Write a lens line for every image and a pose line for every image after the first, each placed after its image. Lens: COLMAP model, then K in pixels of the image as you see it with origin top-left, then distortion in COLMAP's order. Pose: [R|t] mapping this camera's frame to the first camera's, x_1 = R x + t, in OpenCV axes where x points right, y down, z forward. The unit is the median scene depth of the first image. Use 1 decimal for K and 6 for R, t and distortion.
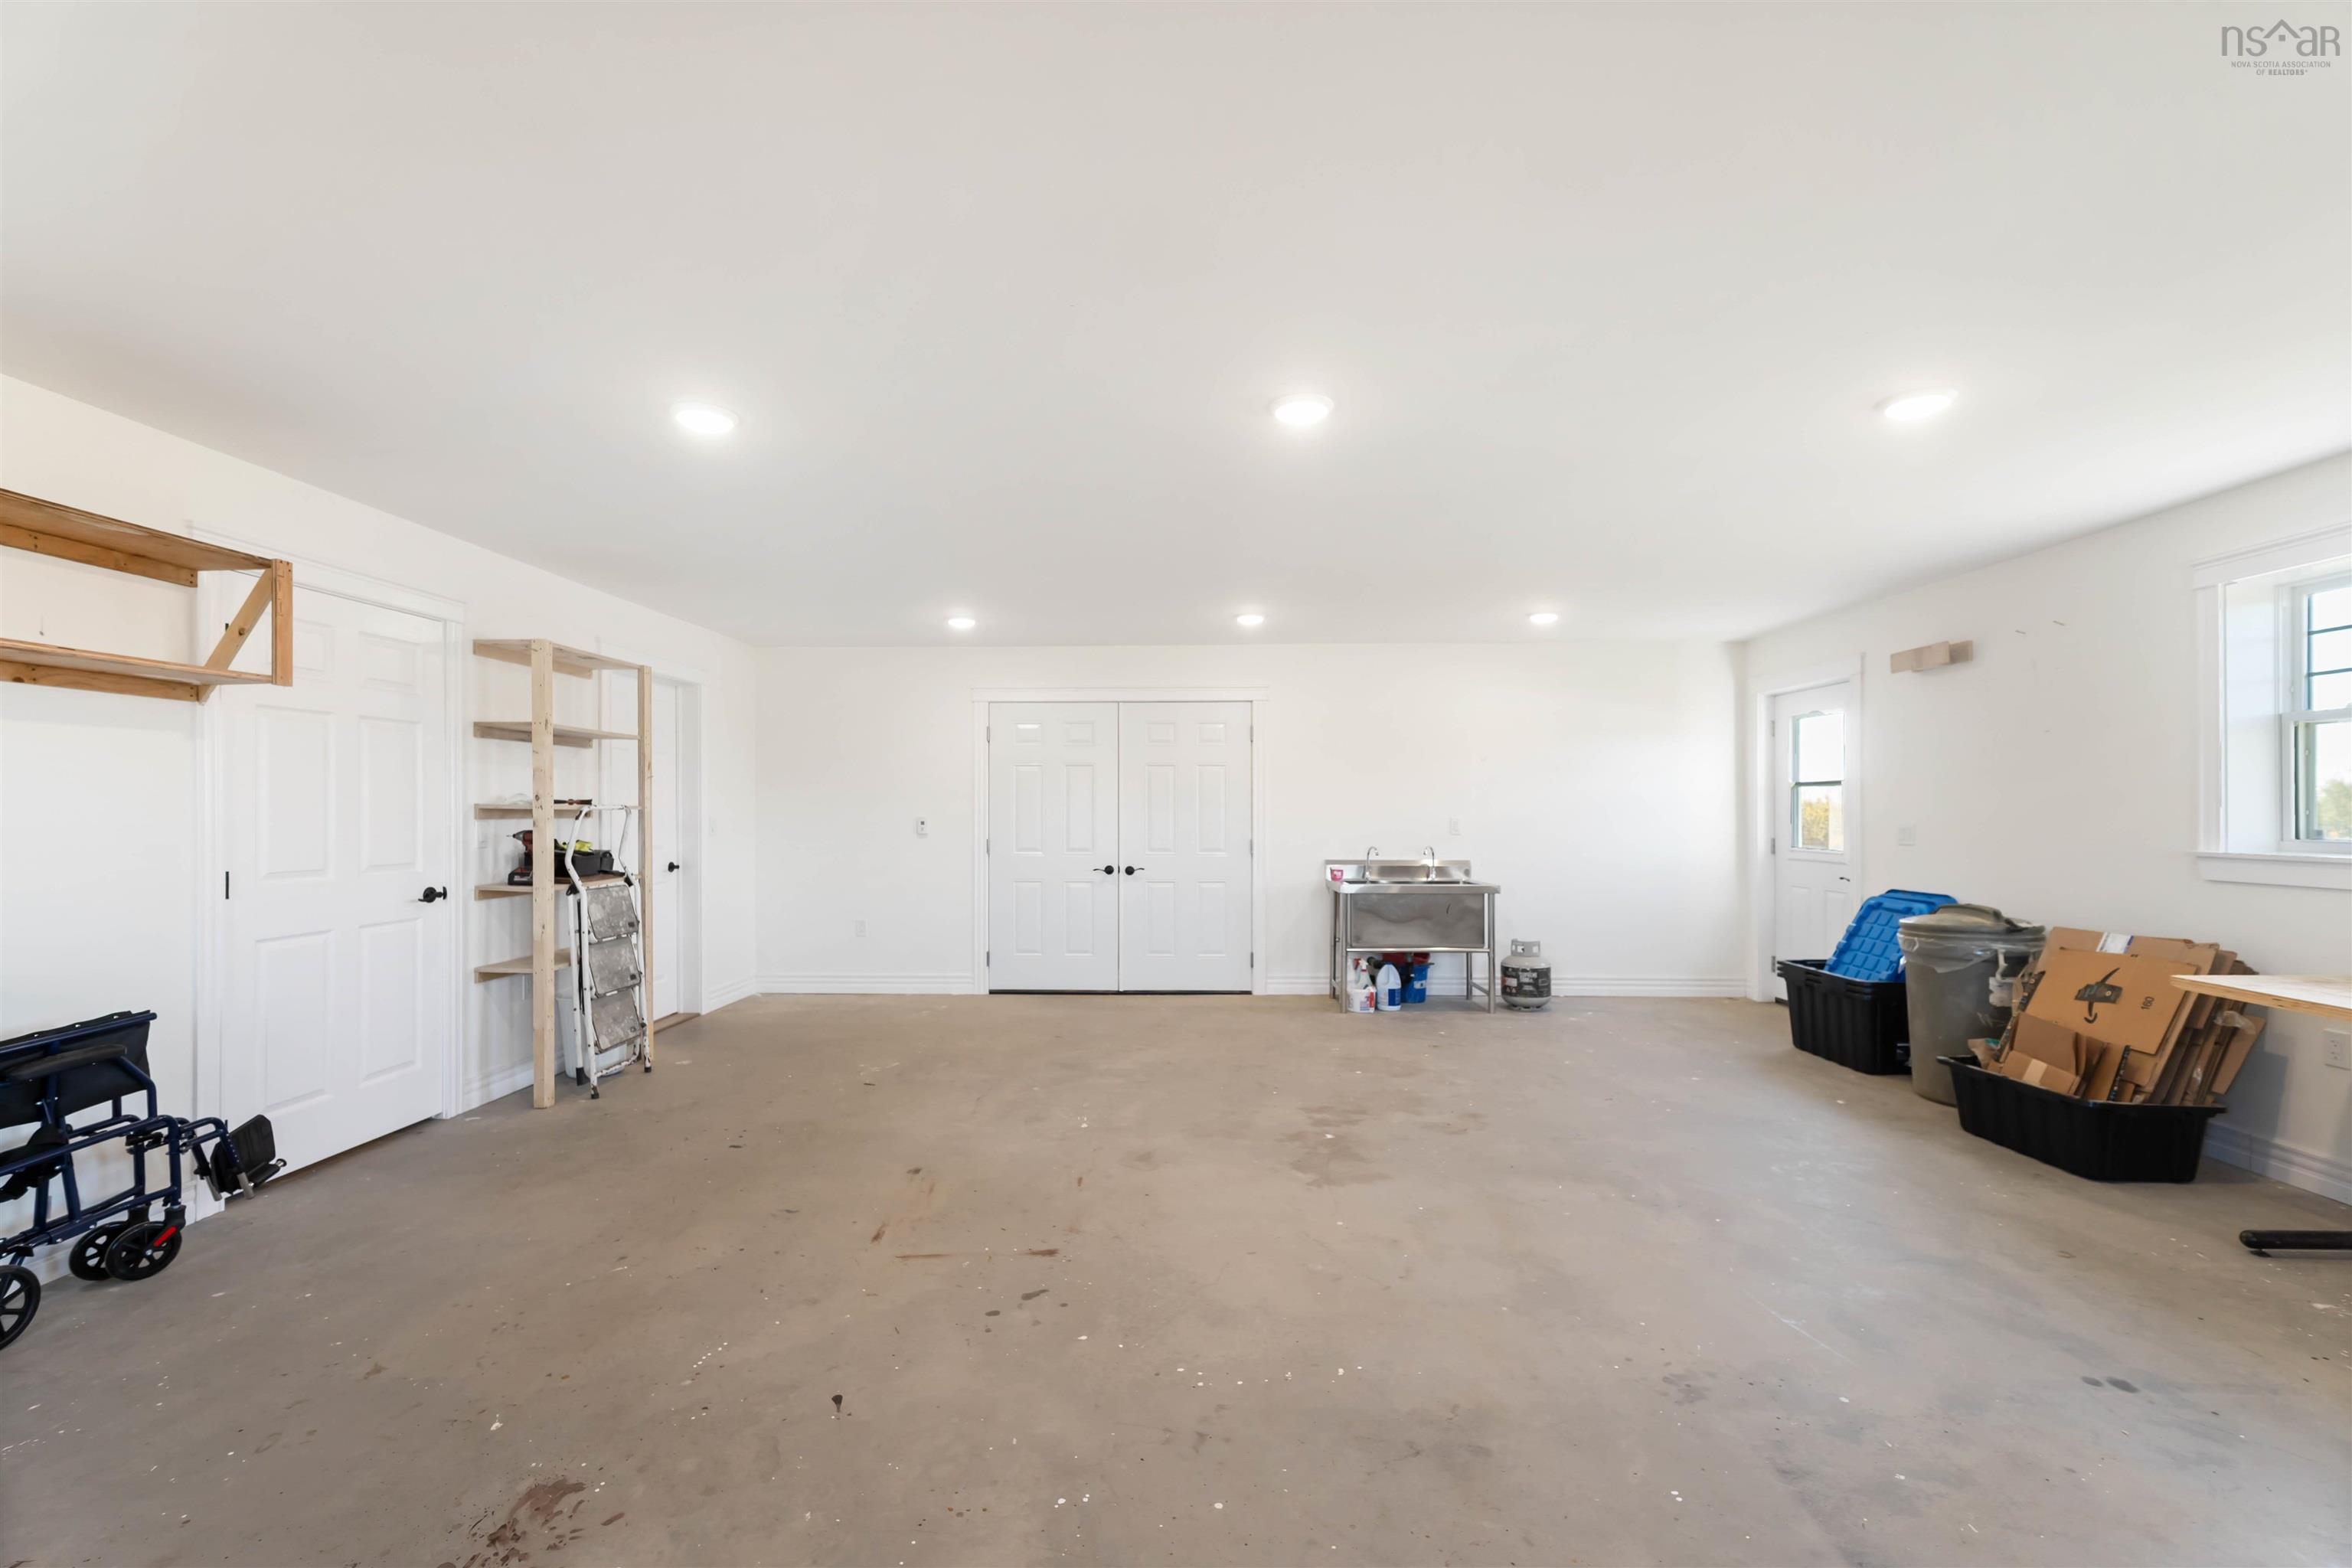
lens RADIAL K [[1000.3, 0, 1176.0], [0, 1000.3, 784.0], [0, 0, 1]] dist [0.004499, -0.000151]
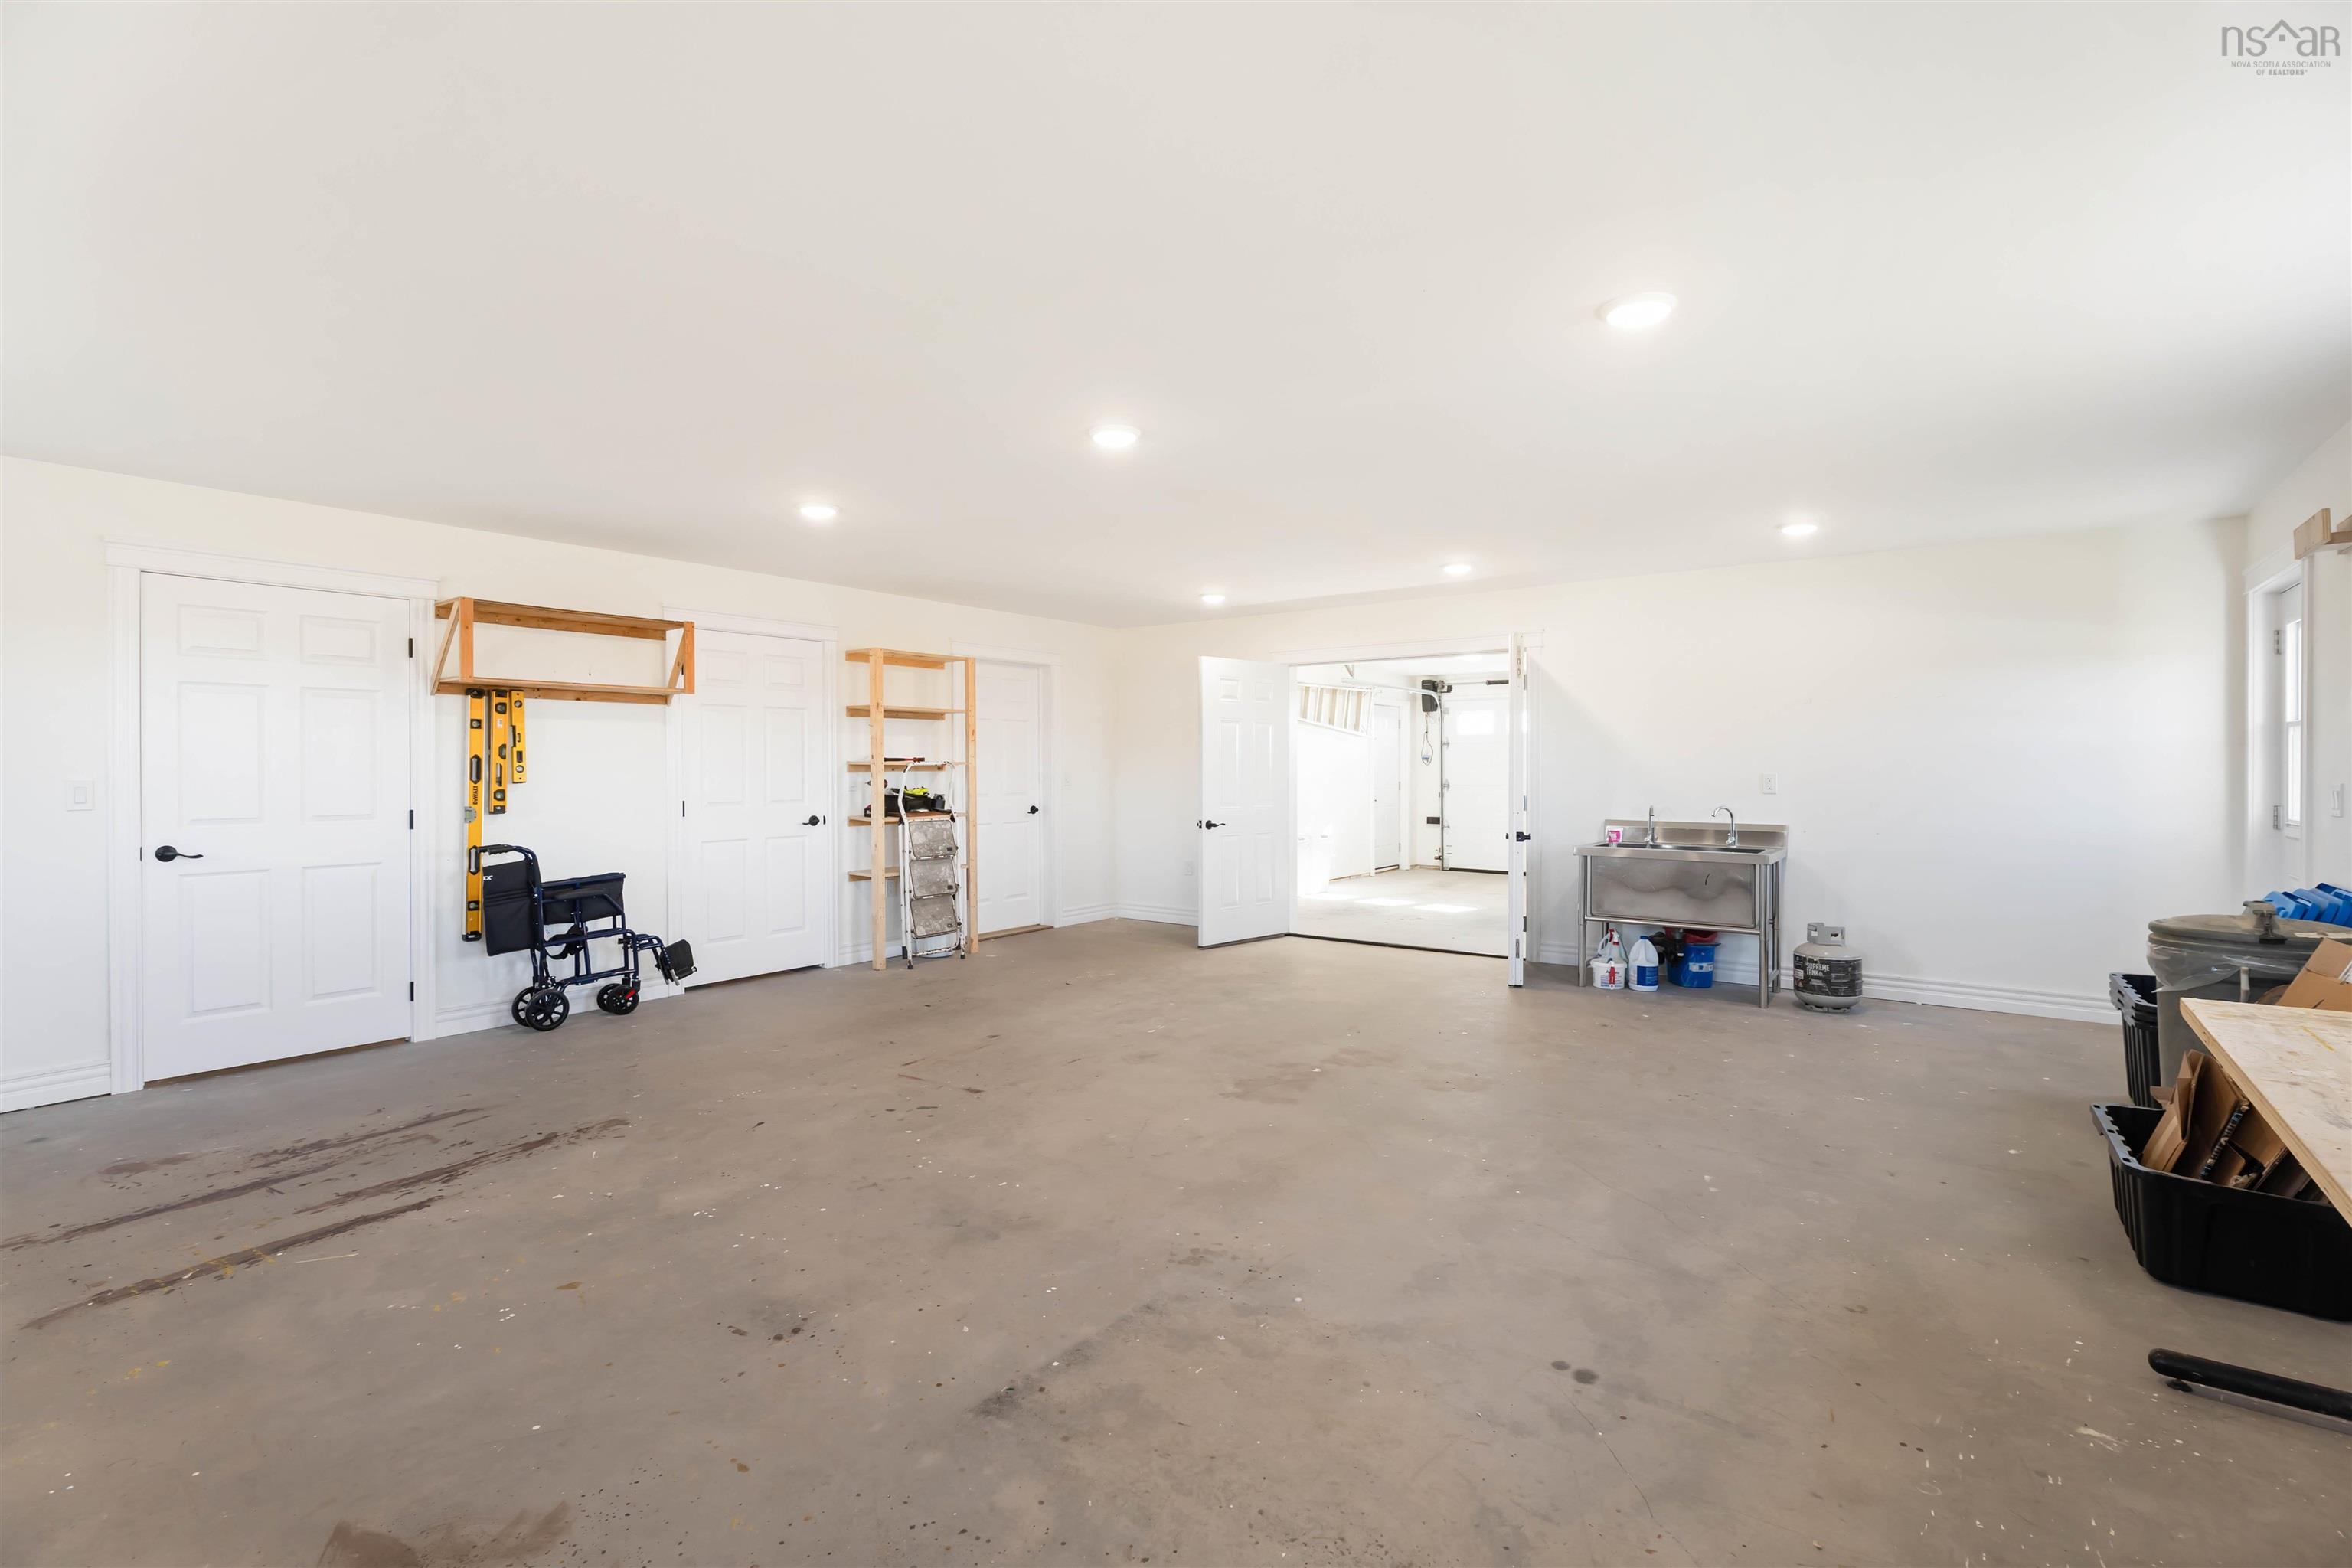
lens RADIAL K [[1079.2, 0, 1175.1], [0, 1079.2, 747.3], [0, 0, 1]] dist [-0.005376, 0.000034]
pose [[0.812396, -0.010902, -0.583004, 0.626245], [0.016985, 0.999843, 0.004971, -0.000709], [0.582859, -0.013941, 0.812454, -0.016148]]
